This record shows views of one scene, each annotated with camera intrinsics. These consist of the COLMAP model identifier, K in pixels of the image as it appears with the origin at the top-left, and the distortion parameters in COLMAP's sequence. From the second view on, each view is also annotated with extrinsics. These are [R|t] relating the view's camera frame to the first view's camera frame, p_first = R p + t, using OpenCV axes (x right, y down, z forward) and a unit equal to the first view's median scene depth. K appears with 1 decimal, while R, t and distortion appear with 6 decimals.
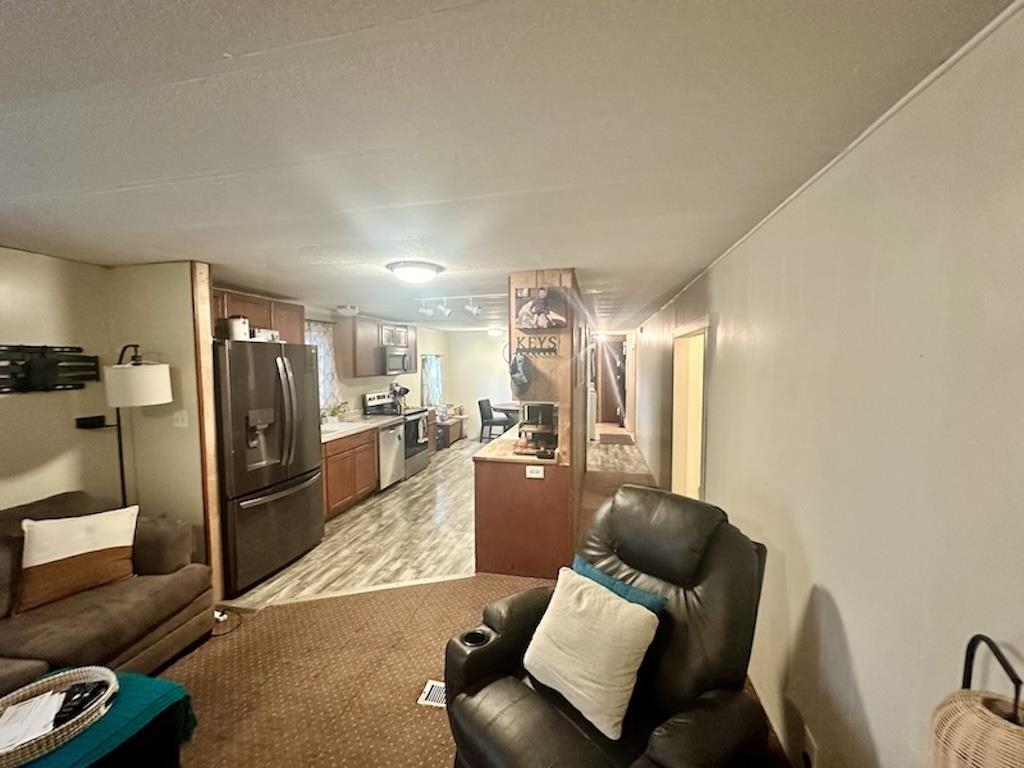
lens RADIAL K [[409.0, 0, 512.0], [0, 409.0, 385.3], [0, 0, 1]] dist [0.000456, -0.000133]
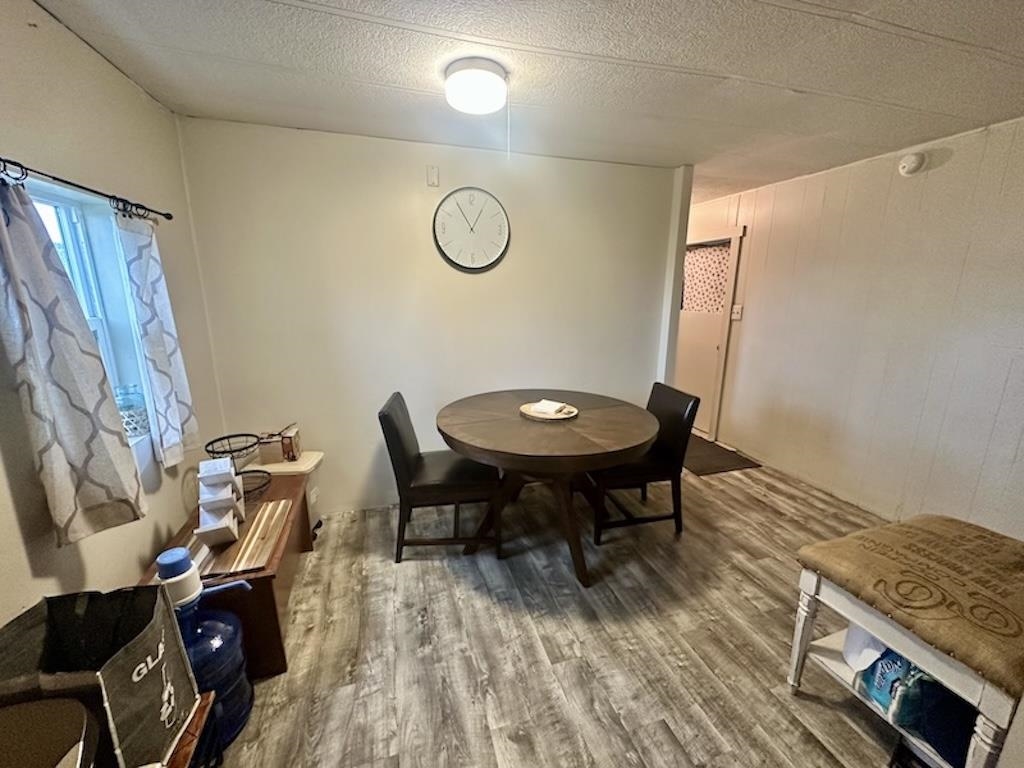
lens RADIAL K [[409.0, 0, 511.6], [0, 409.0, 383.6], [0, 0, 1]] dist [0.000456, -0.000133]
pose [[0.870641, -0.105929, 0.480378, -0.335873], [0.021253, 0.983728, 0.178404, -0.058353], [-0.491459, -0.145117, 0.858725, 1.931095]]
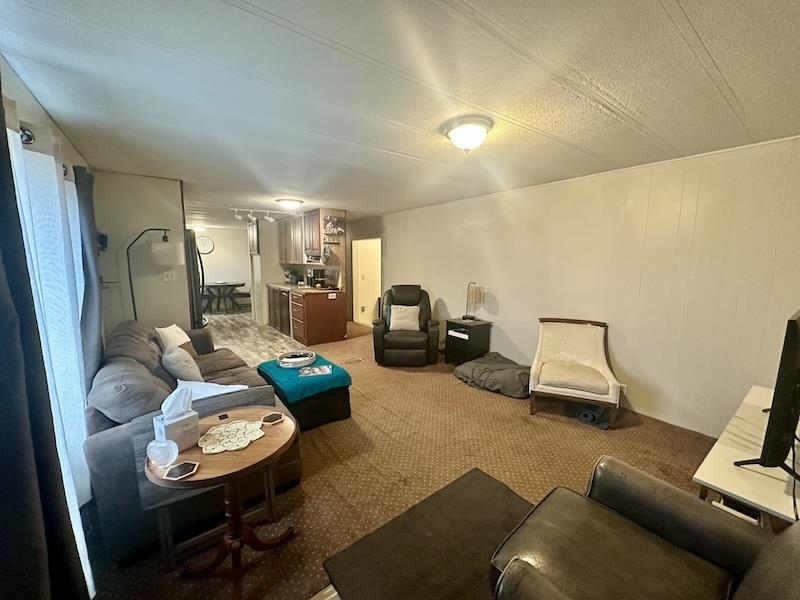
lens RADIAL K [[319.5, 0, 399.7], [0, 319.5, 300.0], [0, 0, 1]] dist [0.000456, -0.000133]
pose [[0.659628, -0.086538, 0.746594, -0.993358], [0.033204, 0.995735, 0.086080, 0.084741], [-0.750859, -0.031991, 0.659688, -0.463110]]
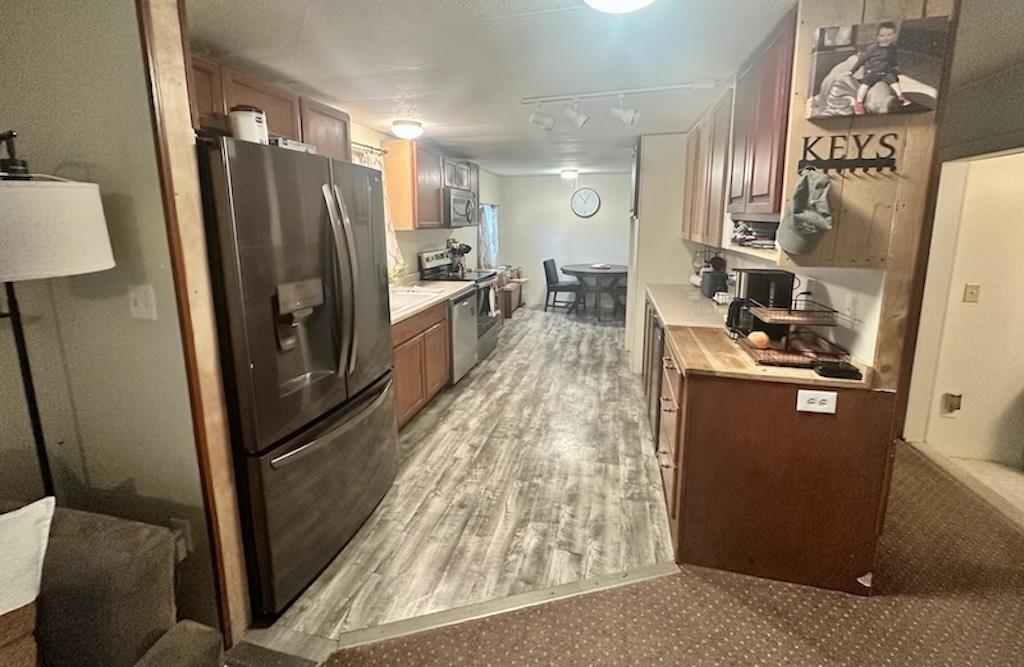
lens RADIAL K [[410.1, 0, 514.0], [0, 410.1, 282.7], [0, 0, 1]] dist [-0.001631, 0.000309]
pose [[0.999541, 0.004333, -0.029993, -0.300421], [-0.001534, 0.995688, 0.092749, 0.010698], [0.030266, -0.092660, 0.995238, 0.451190]]
